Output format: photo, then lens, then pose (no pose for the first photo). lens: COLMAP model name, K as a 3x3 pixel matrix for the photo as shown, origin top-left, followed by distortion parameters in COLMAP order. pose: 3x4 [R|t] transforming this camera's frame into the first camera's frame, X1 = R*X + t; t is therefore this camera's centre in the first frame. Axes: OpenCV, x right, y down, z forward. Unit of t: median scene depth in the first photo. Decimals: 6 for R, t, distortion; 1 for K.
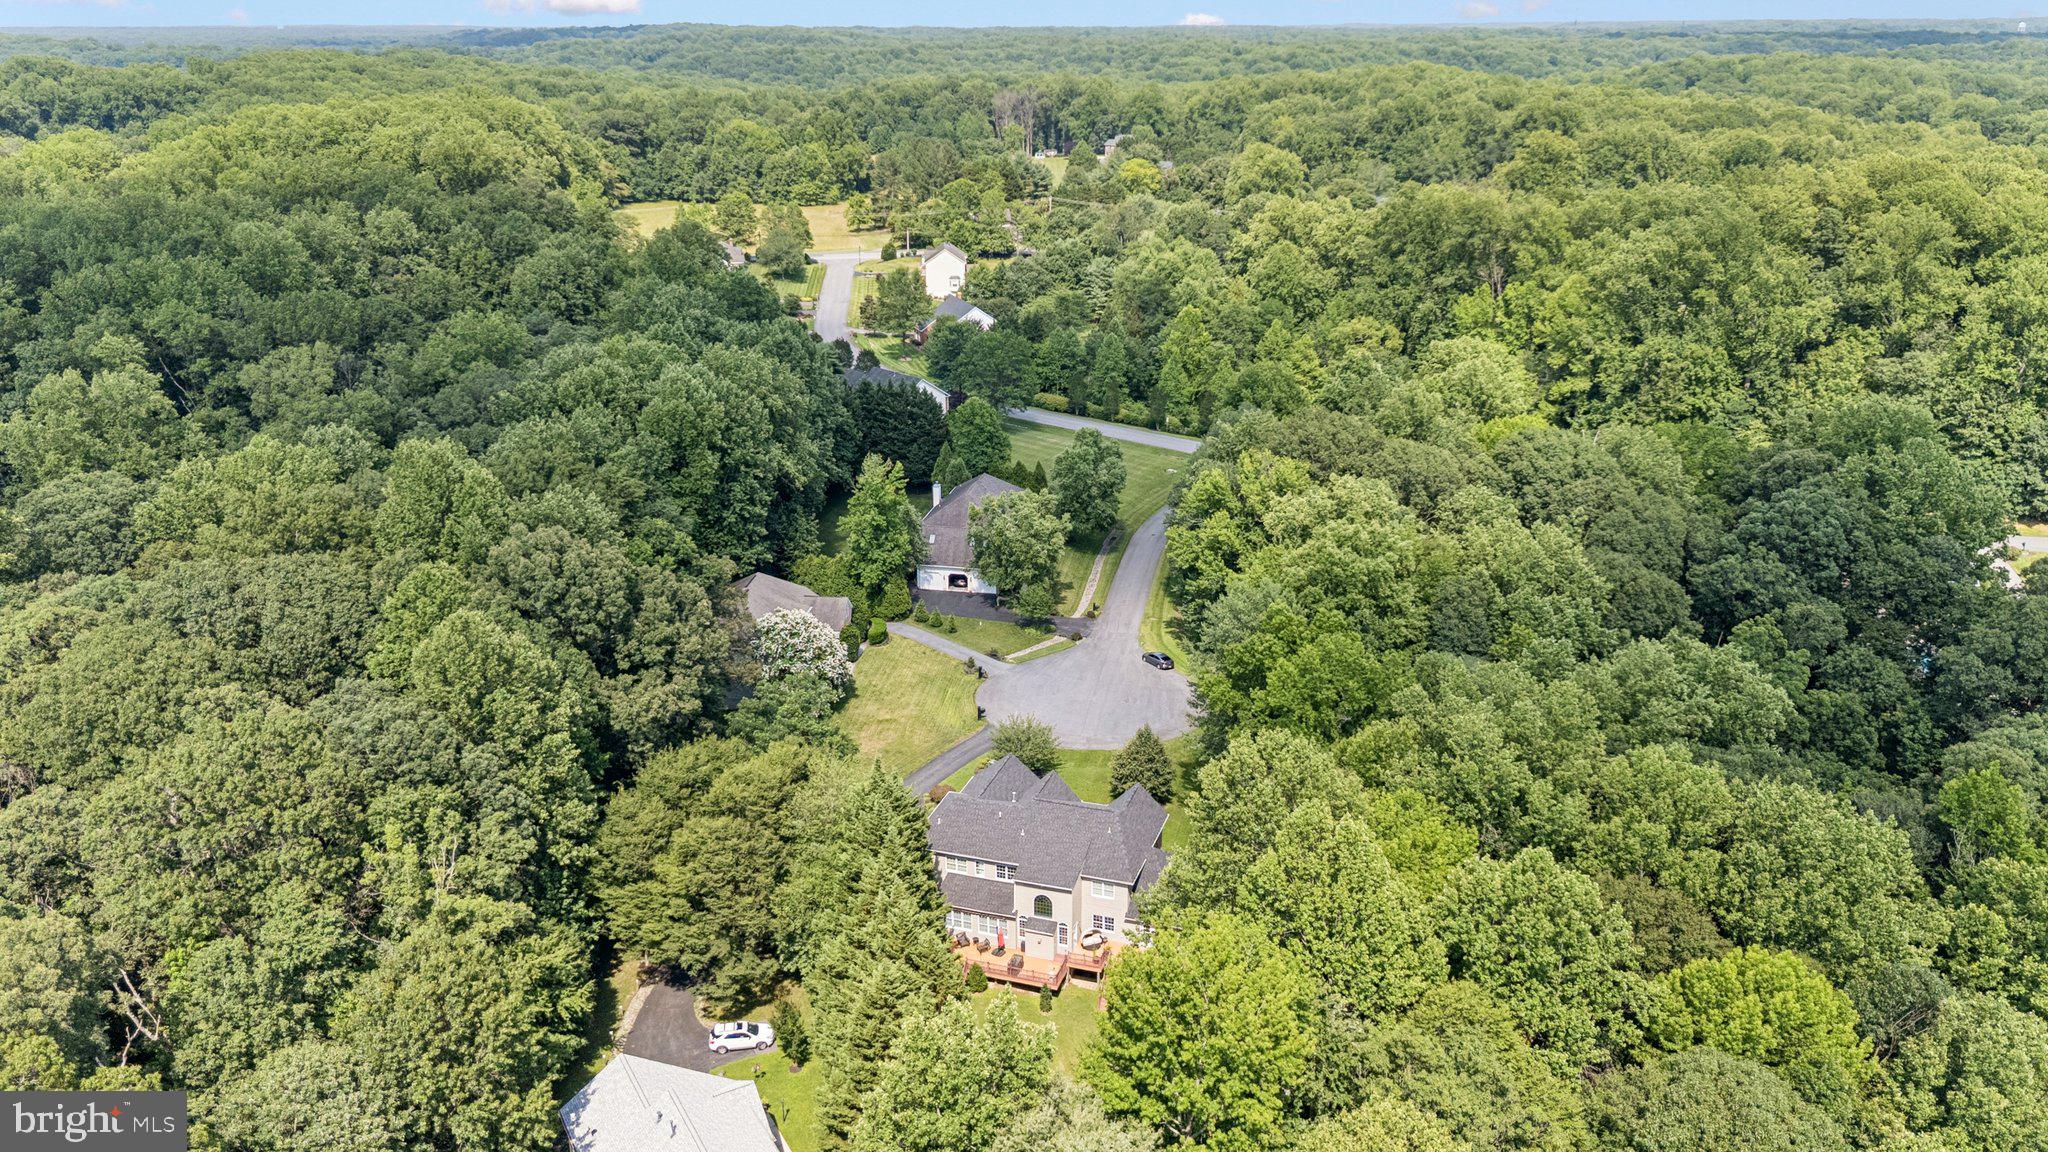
lens RADIAL K [[1469.9, 0, 1059.8], [0, 1469.9, 572.6], [0, 0, 1]] dist [0.055941, -0.048454]
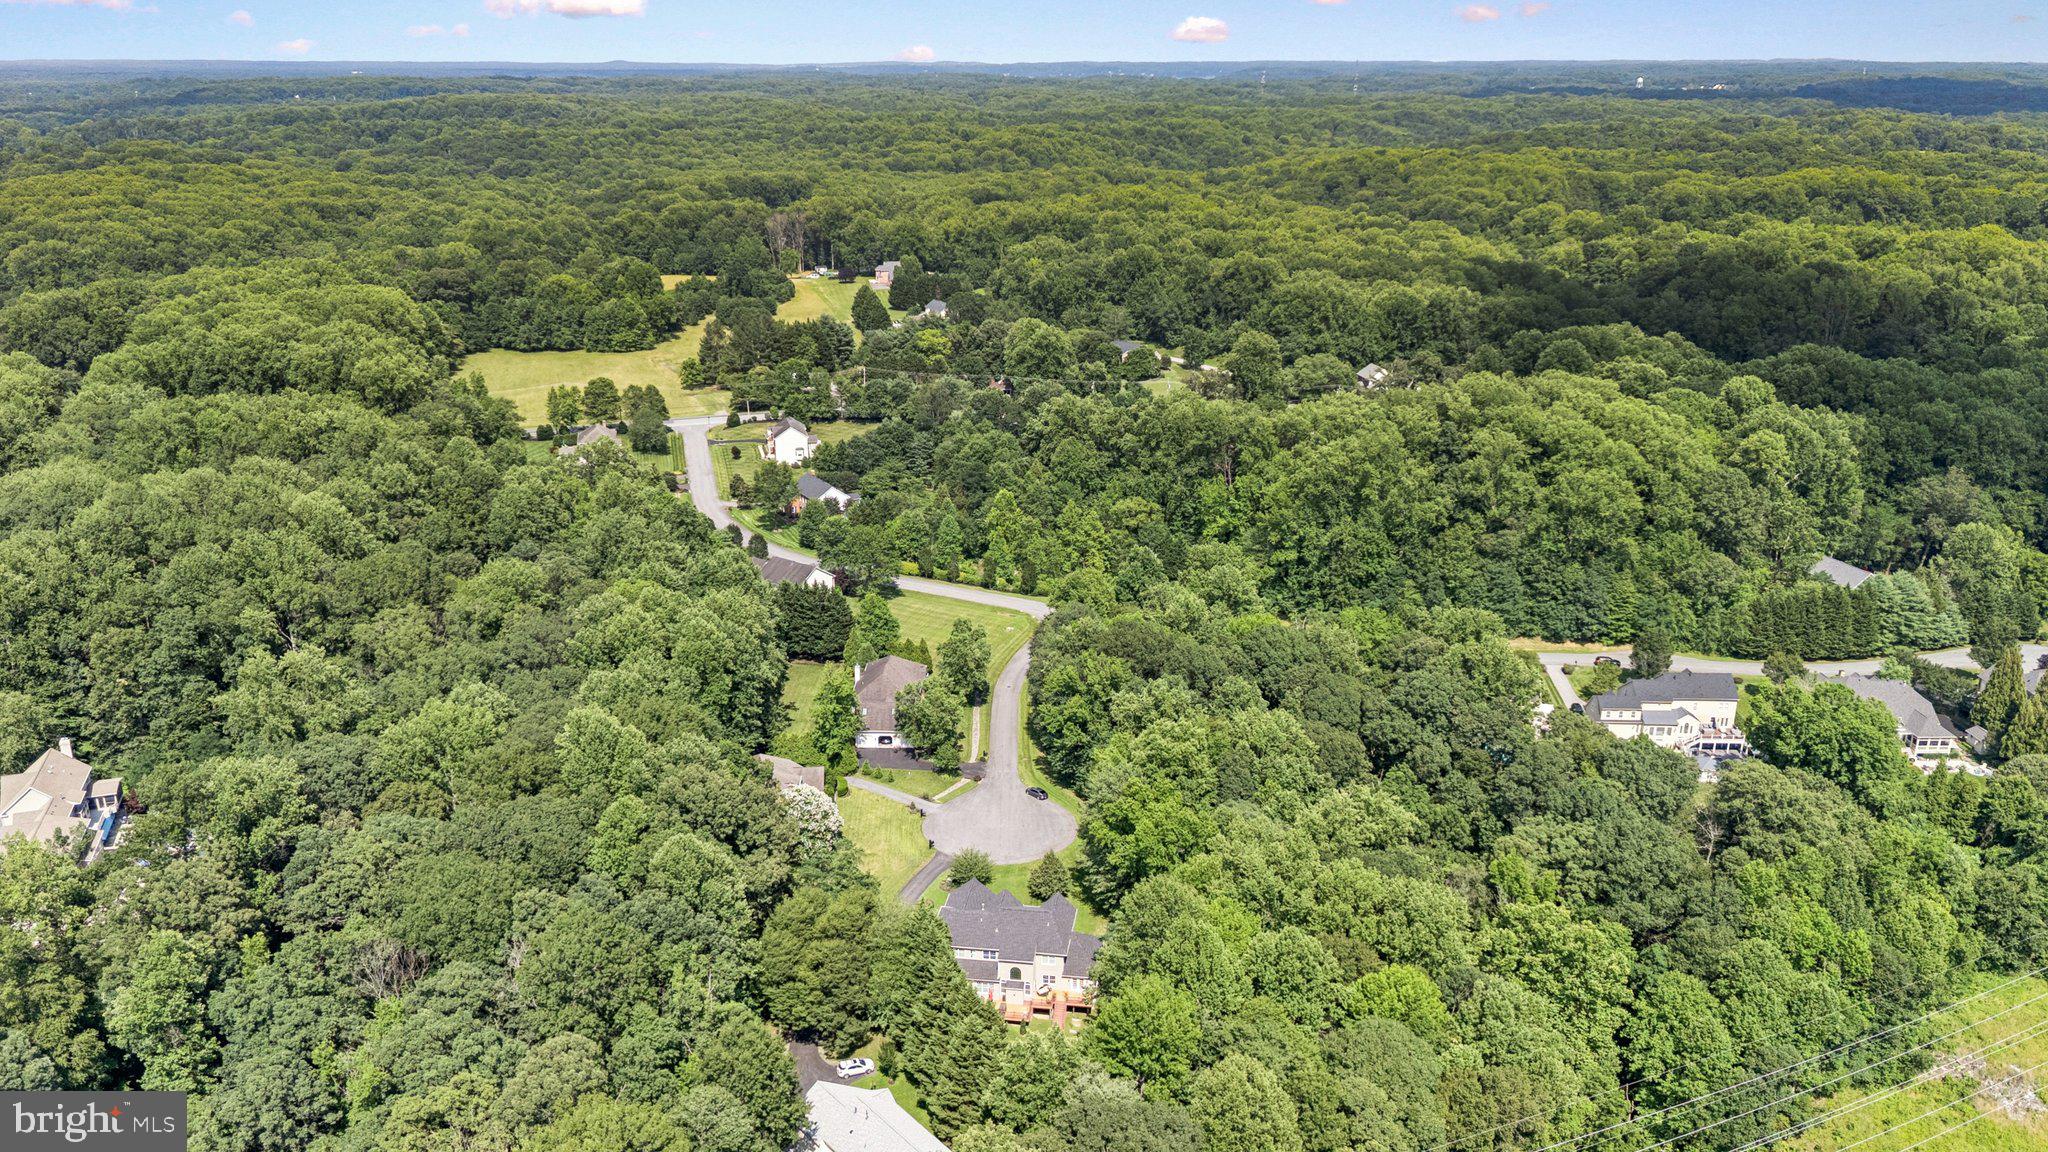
lens RADIAL K [[1503.5, 0, 1019.0], [0, 1503.5, 541.8], [0, 0, 1]] dist [0.144817, -0.392835]
pose [[0.986245, -0.054111, 0.156181, -0.170097], [0.058278, 0.998053, -0.022221, -0.156346], [-0.154674, 0.031018, 0.987479, -0.505134]]
